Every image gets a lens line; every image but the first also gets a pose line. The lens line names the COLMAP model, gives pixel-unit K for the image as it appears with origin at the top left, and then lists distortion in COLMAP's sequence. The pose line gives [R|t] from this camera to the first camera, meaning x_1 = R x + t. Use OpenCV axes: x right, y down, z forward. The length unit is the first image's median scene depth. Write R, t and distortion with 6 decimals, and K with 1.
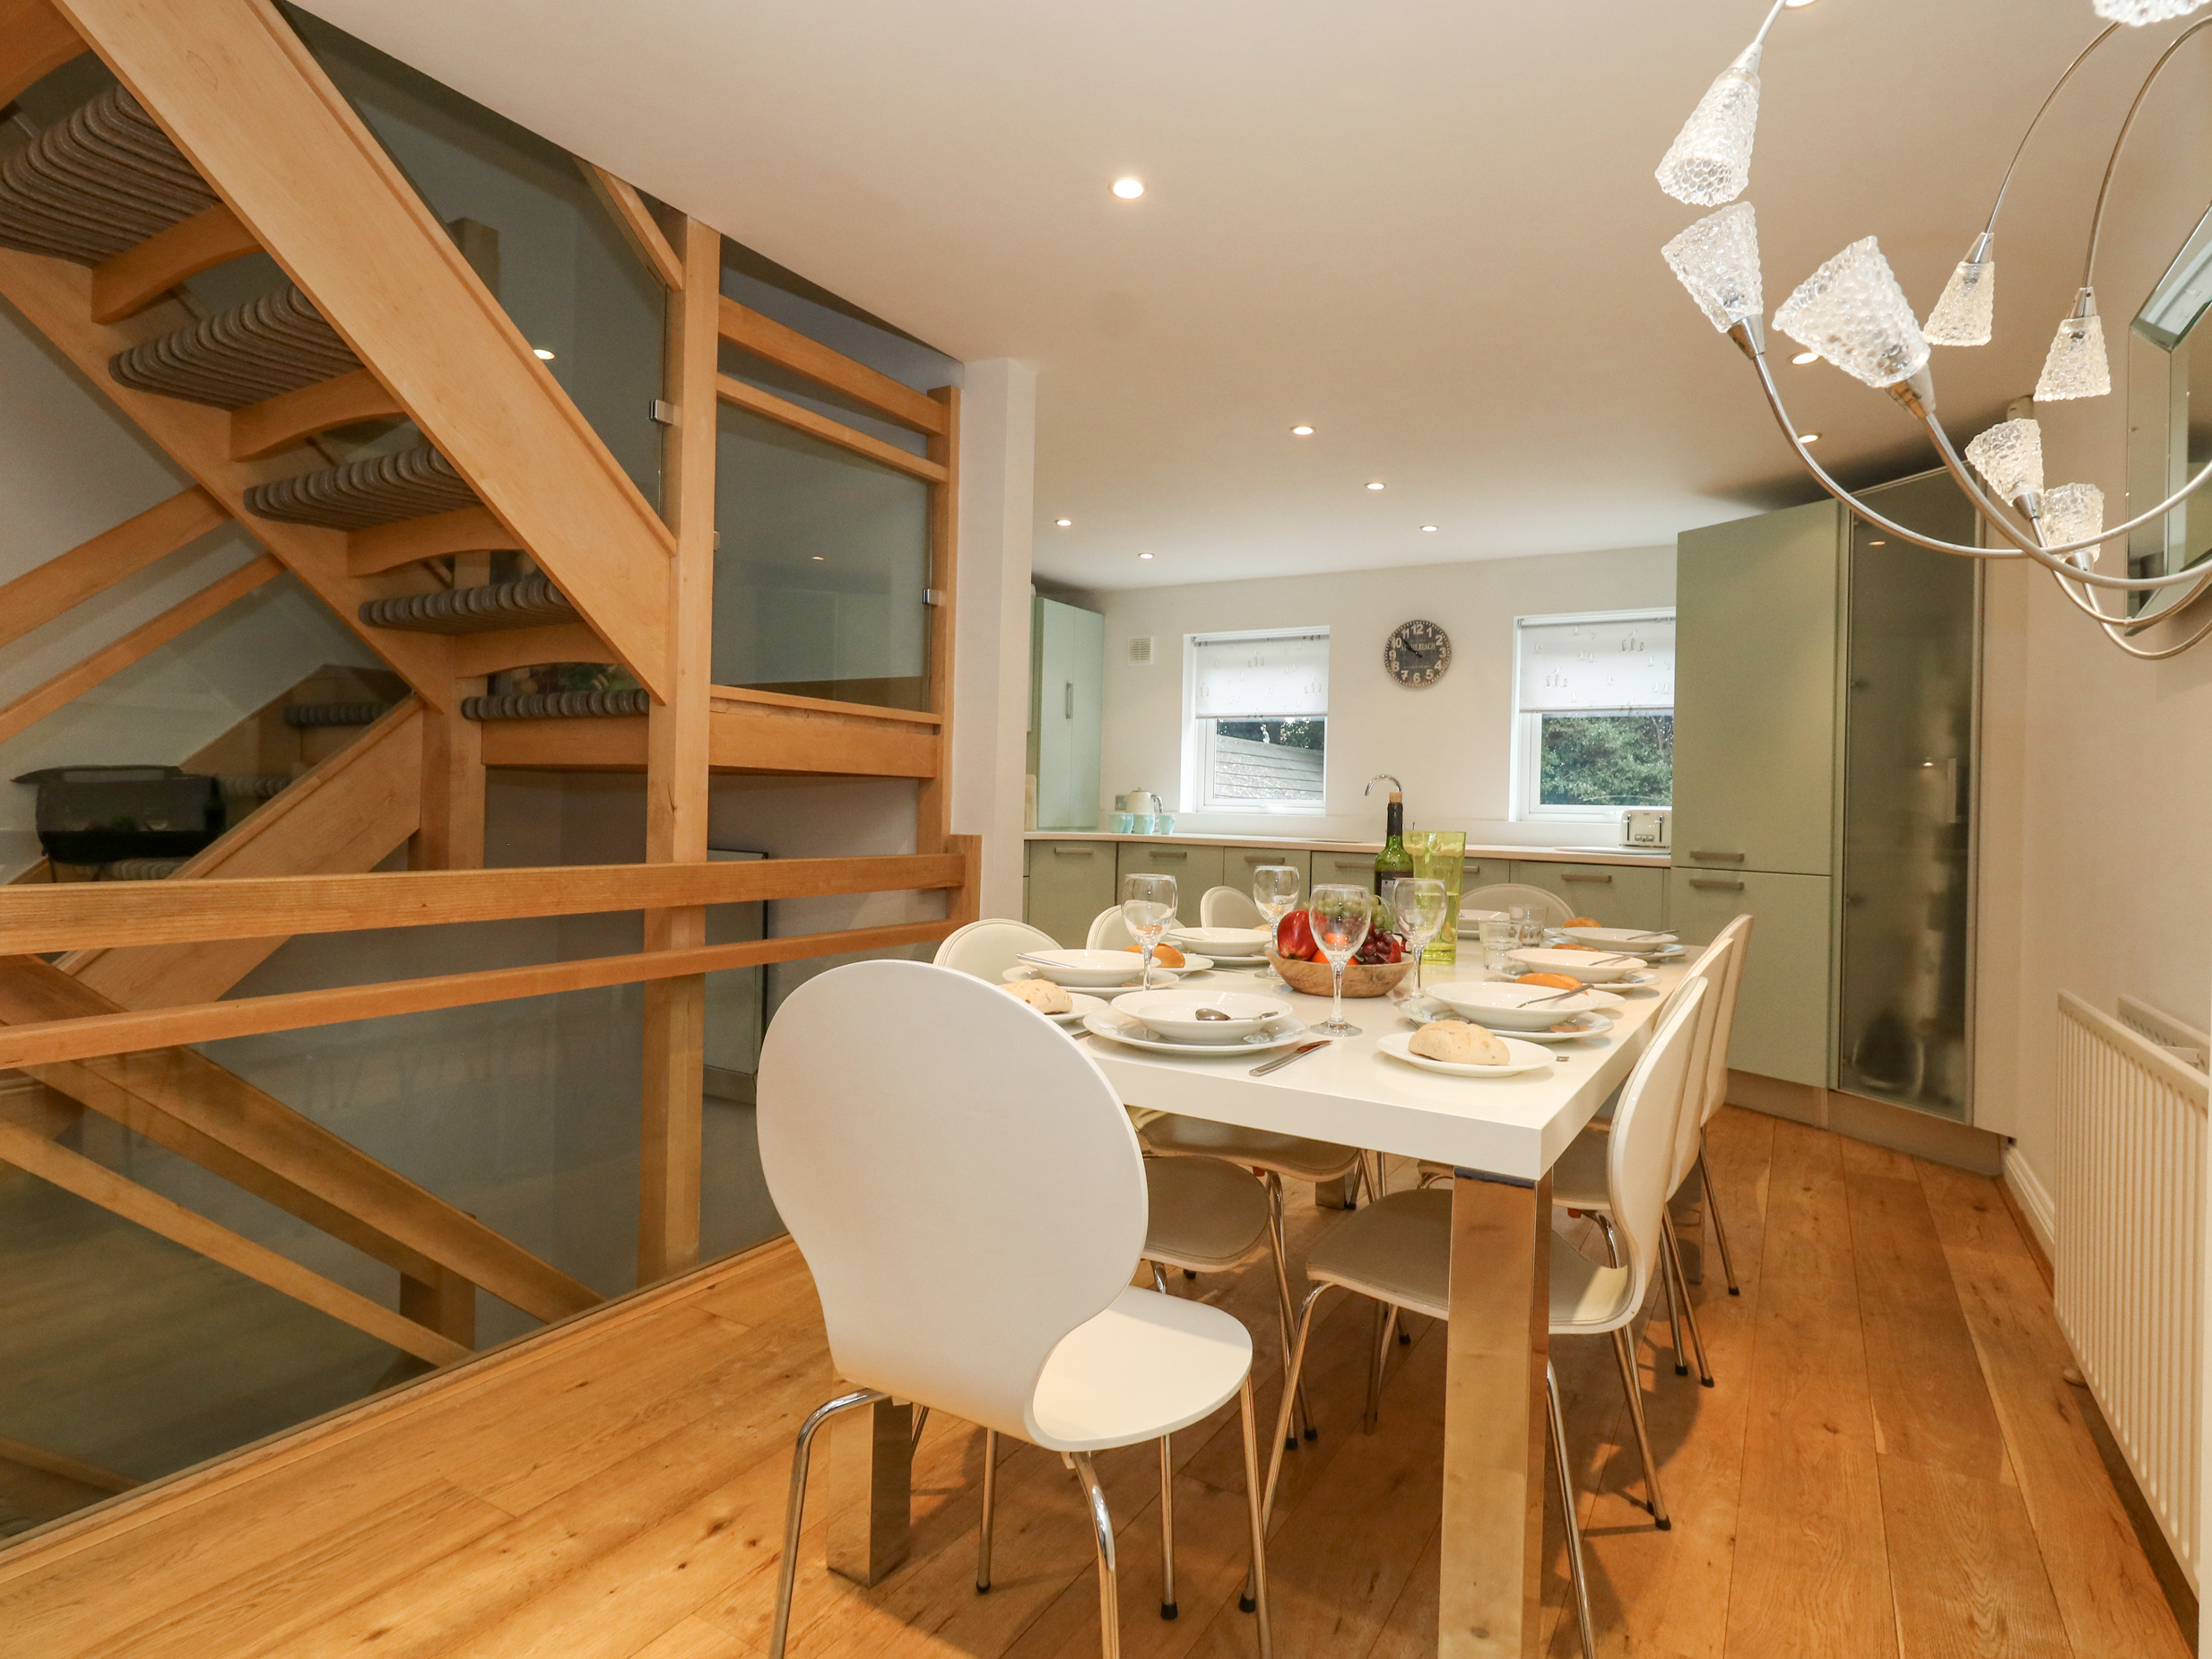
lens RADIAL K [[1158.7, 0, 1122.1], [0, 1158.7, 813.6], [0, 0, 1]] dist [0.001650, 0.000532]
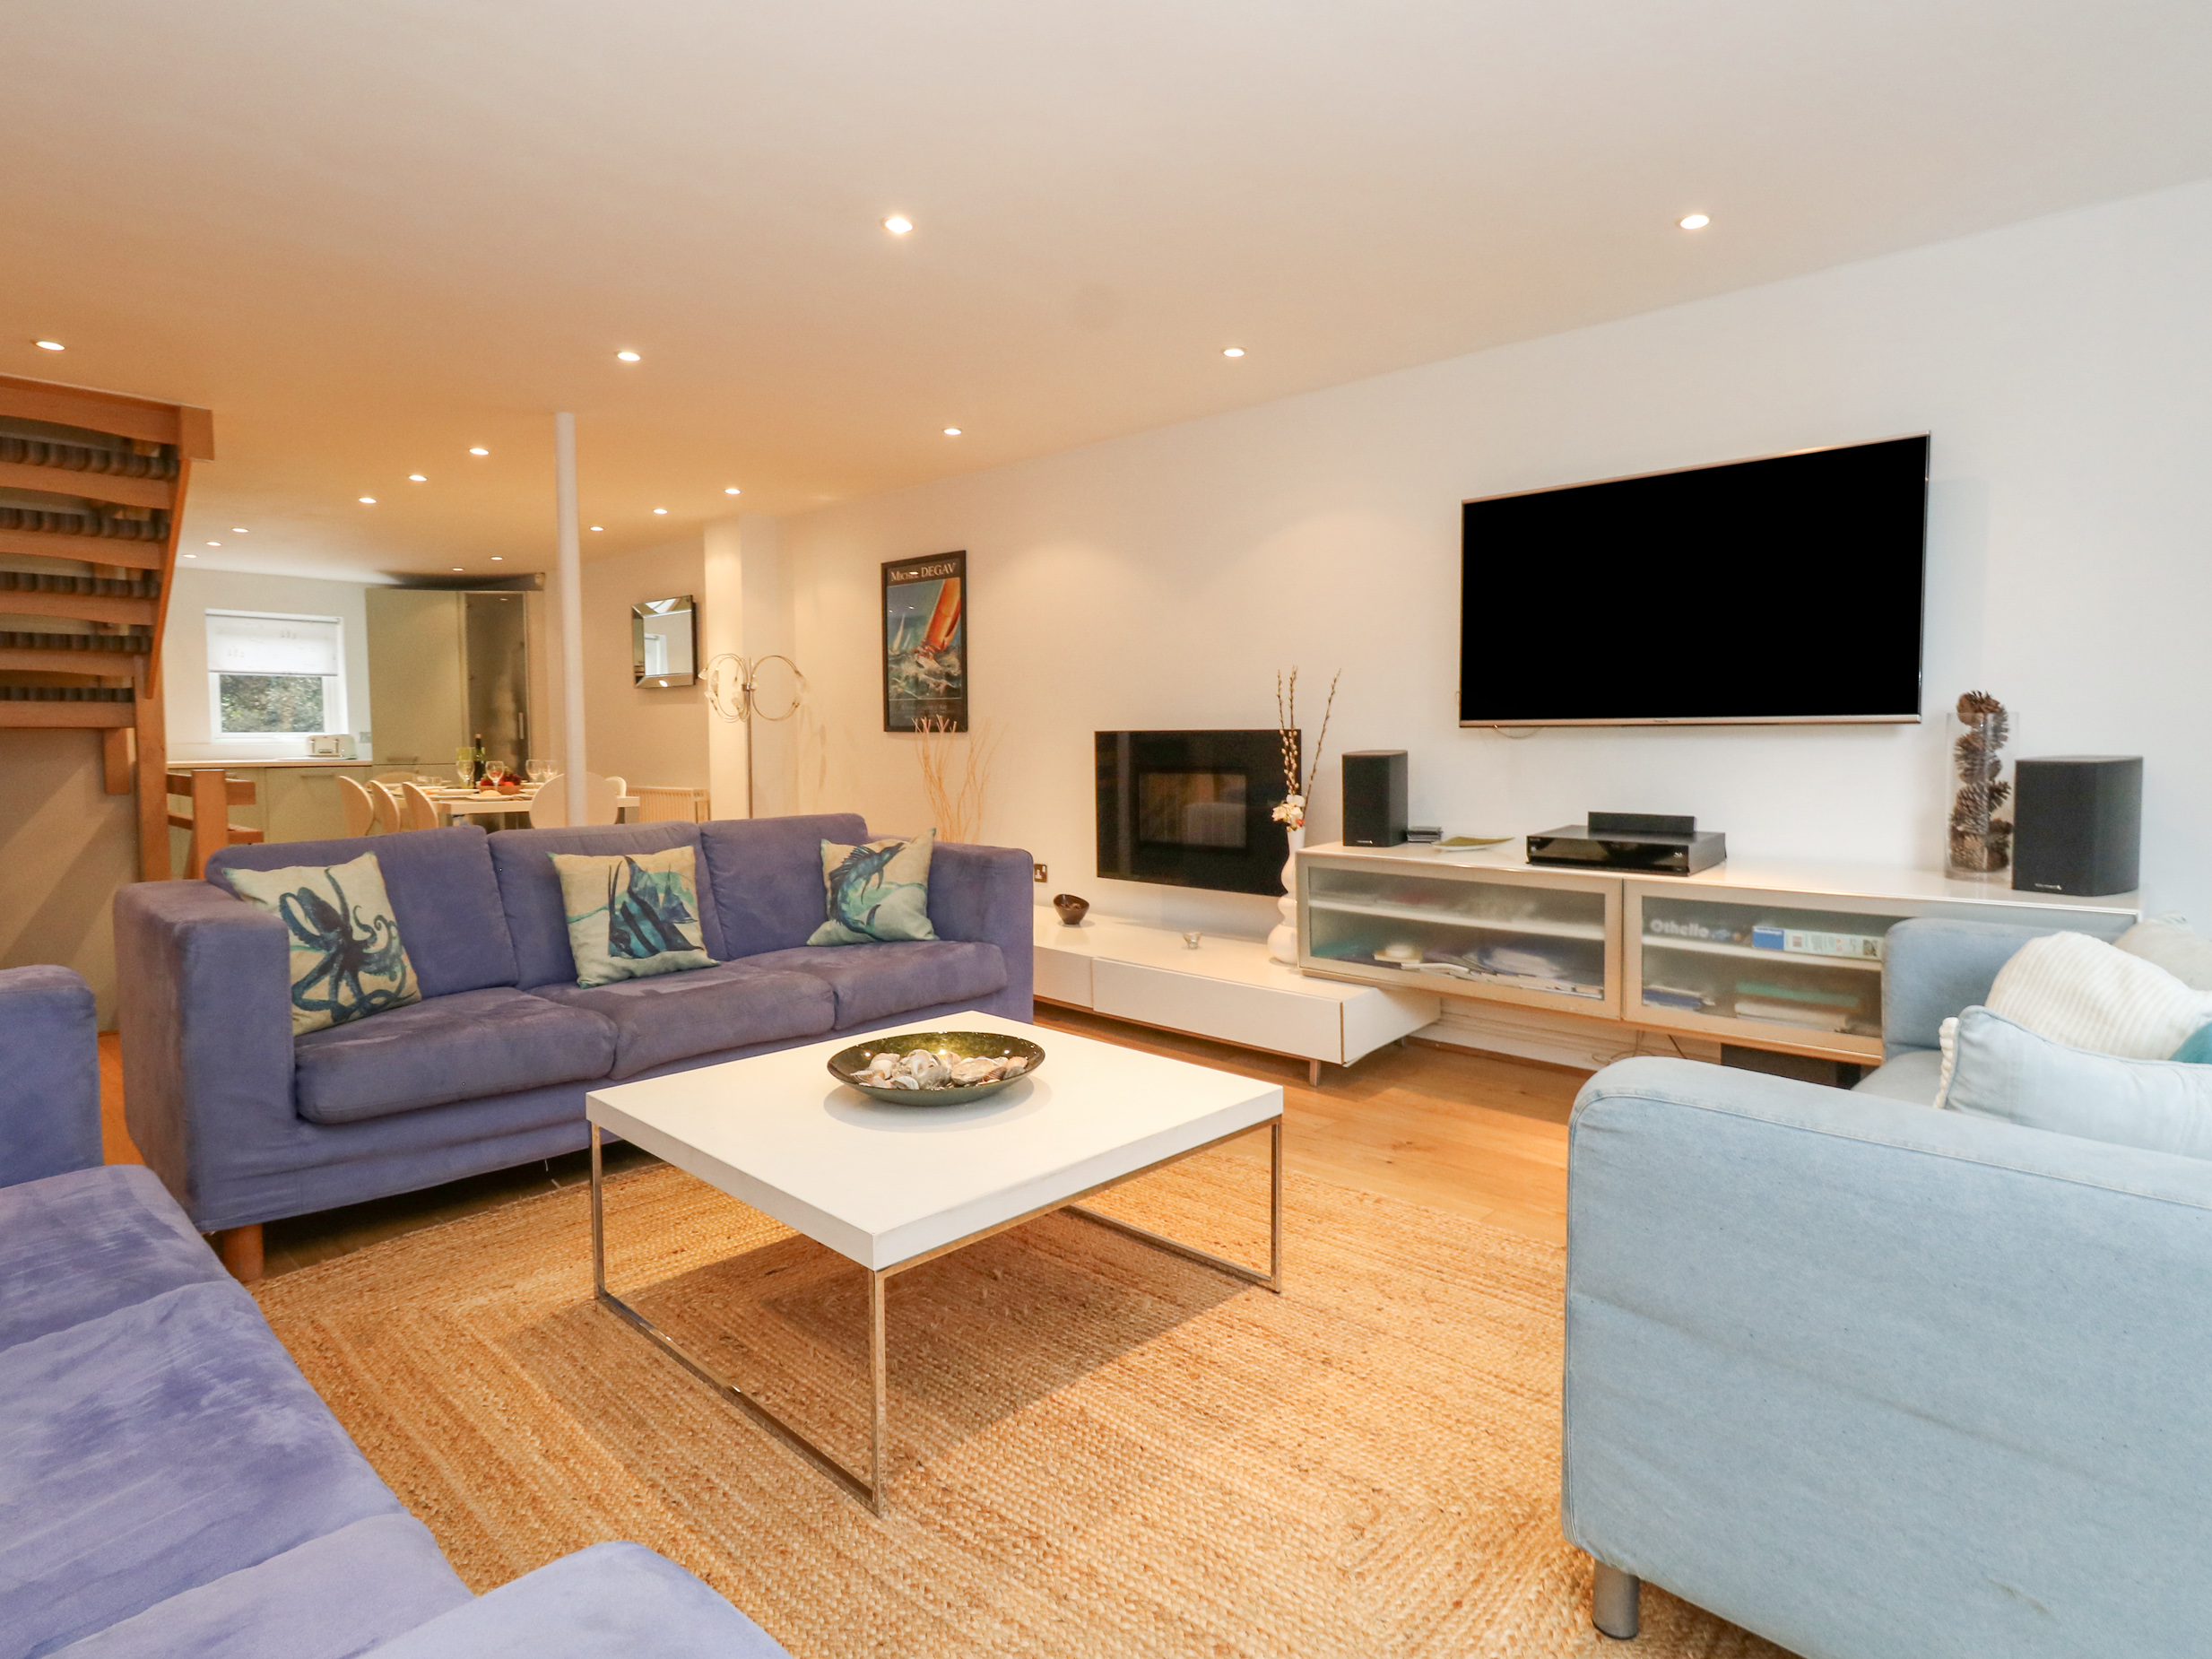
lens RADIAL K [[1171.8, 0, 1116.0], [0, 1171.8, 813.8], [0, 0, 1]] dist [0.001646, 0.000701]
pose [[0.208340, -0.087365, 0.974147, -0.903966], [0.008797, 0.996130, 0.087456, -0.025329], [-0.978017, -0.009651, 0.208302, -0.471151]]
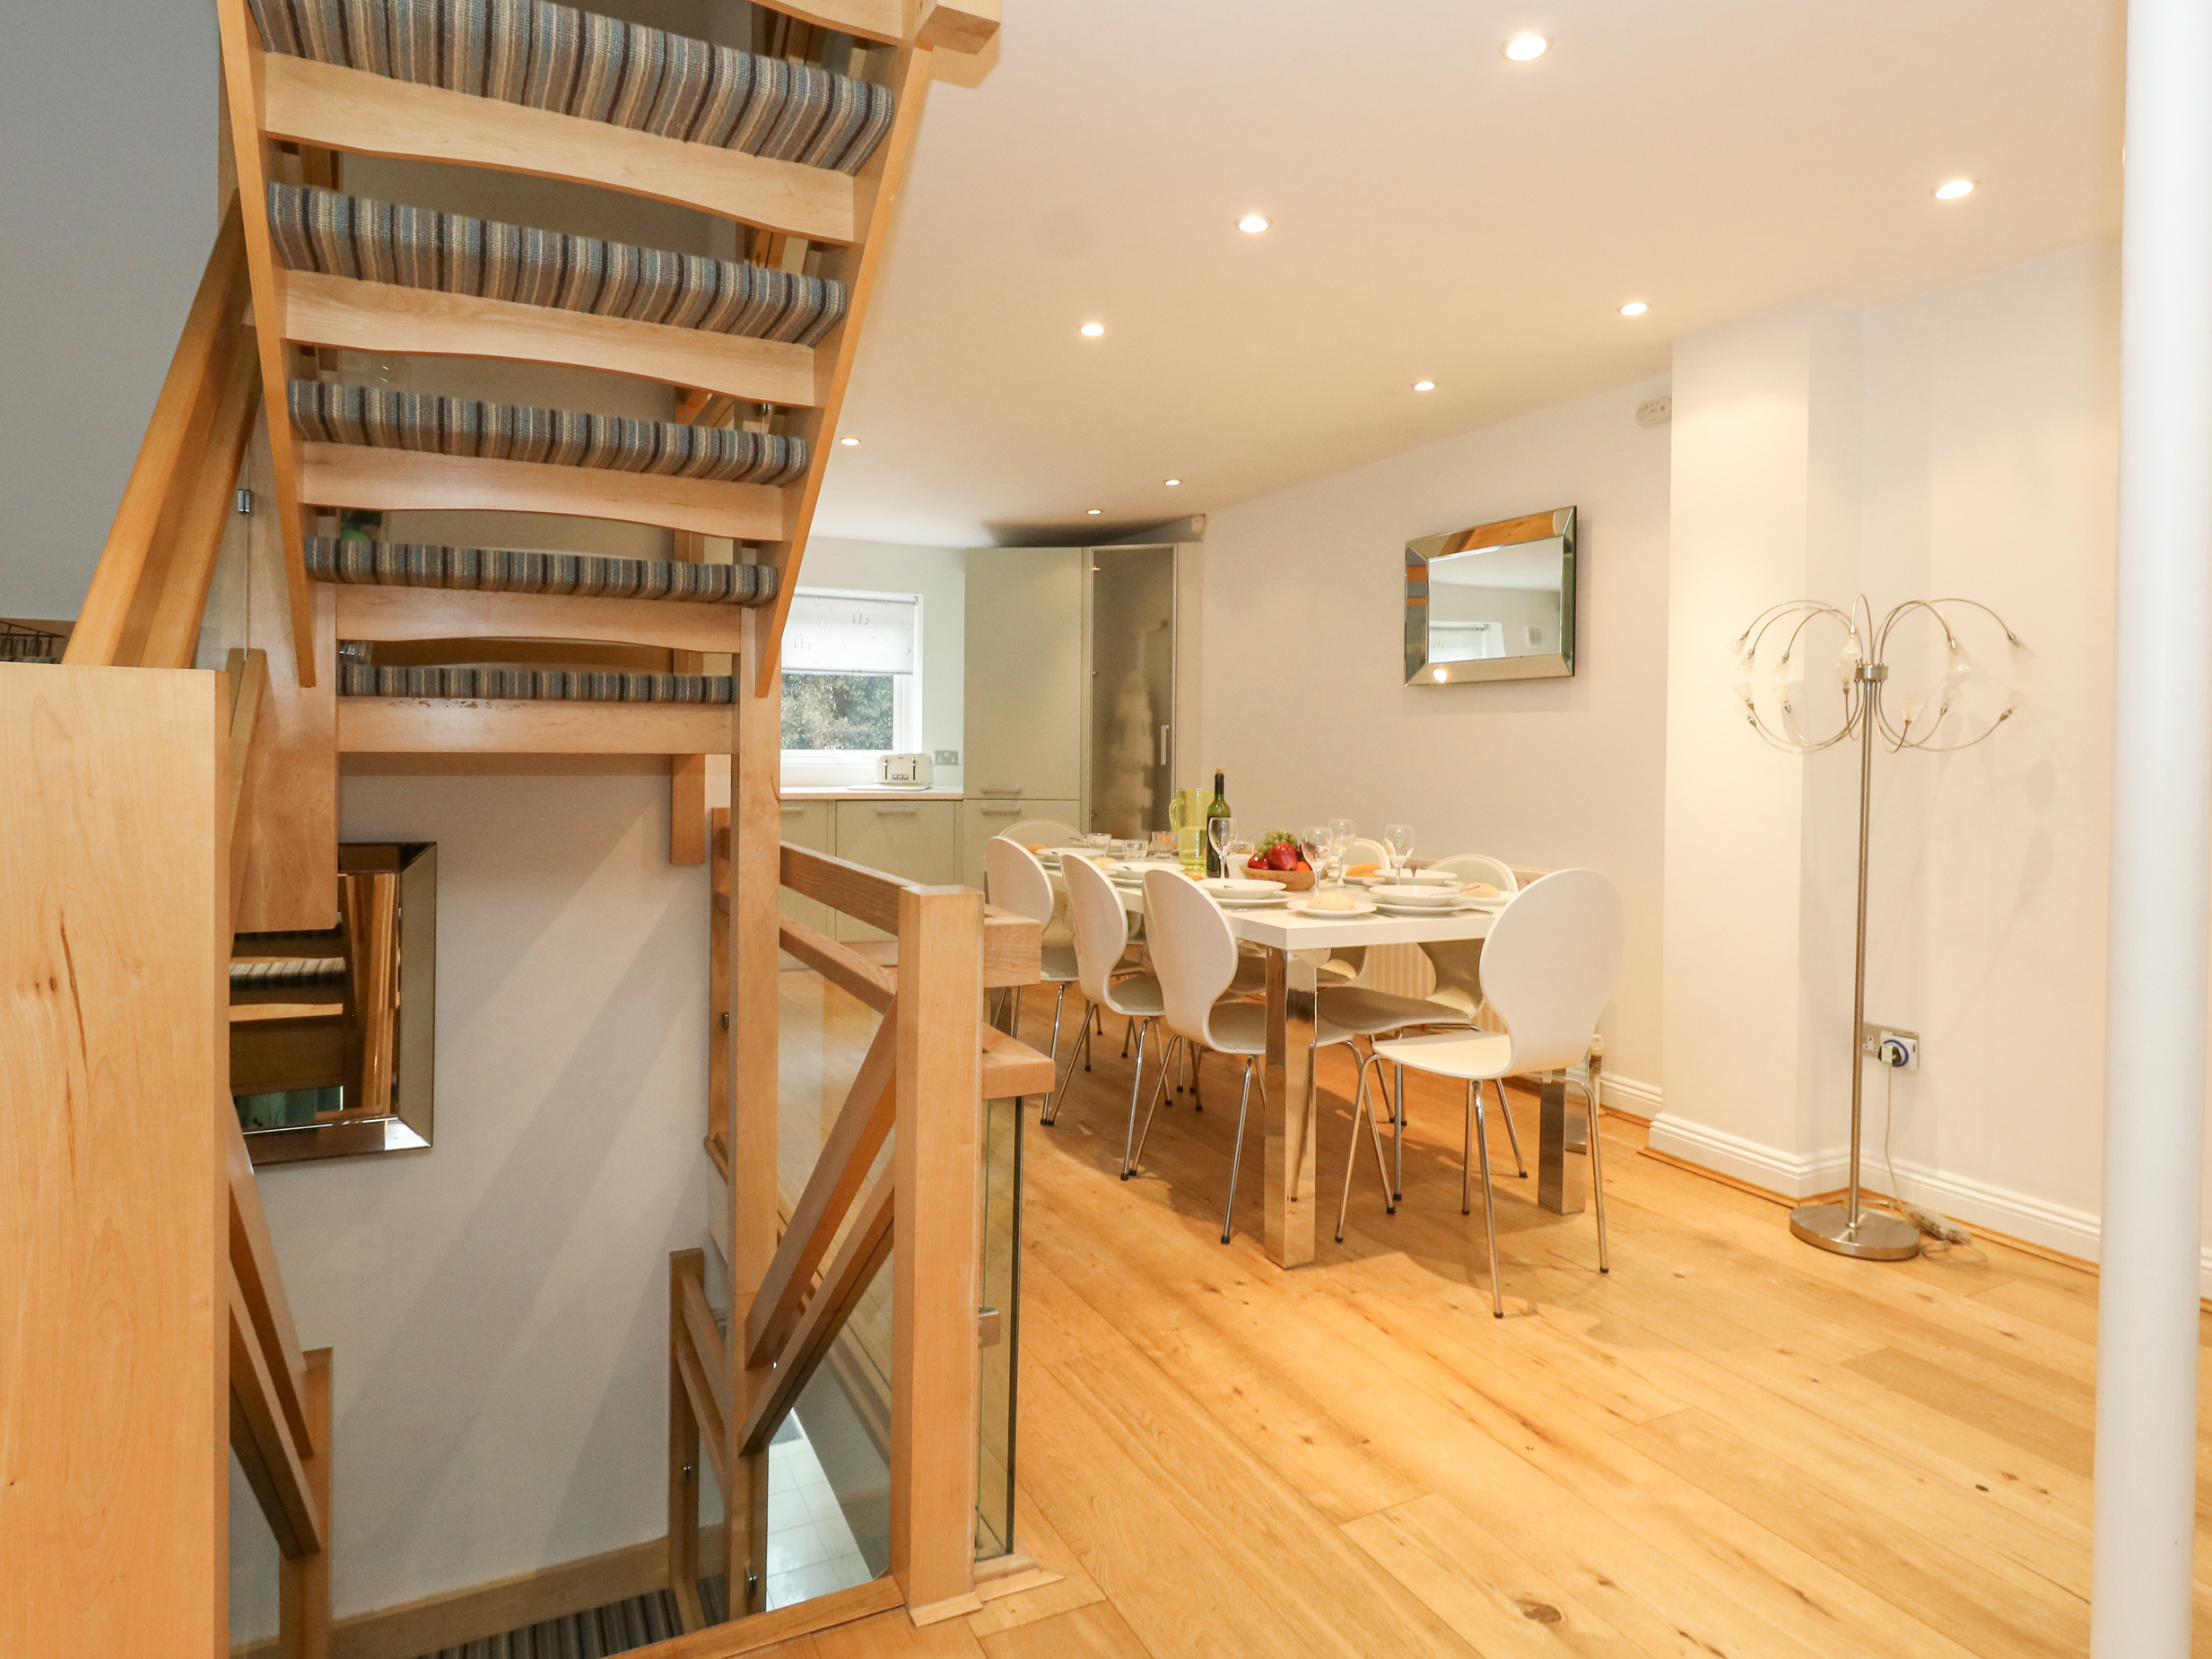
lens RADIAL K [[1247.3, 0, 1067.3], [0, 1247.3, 767.4], [0, 0, 1]] dist [0.000130, 0.000596]
pose [[0.552144, -0.031073, 0.833170, -0.508006], [0.006249, 0.999431, 0.033132, -0.029587], [-0.833726, -0.013087, 0.552024, 0.083660]]
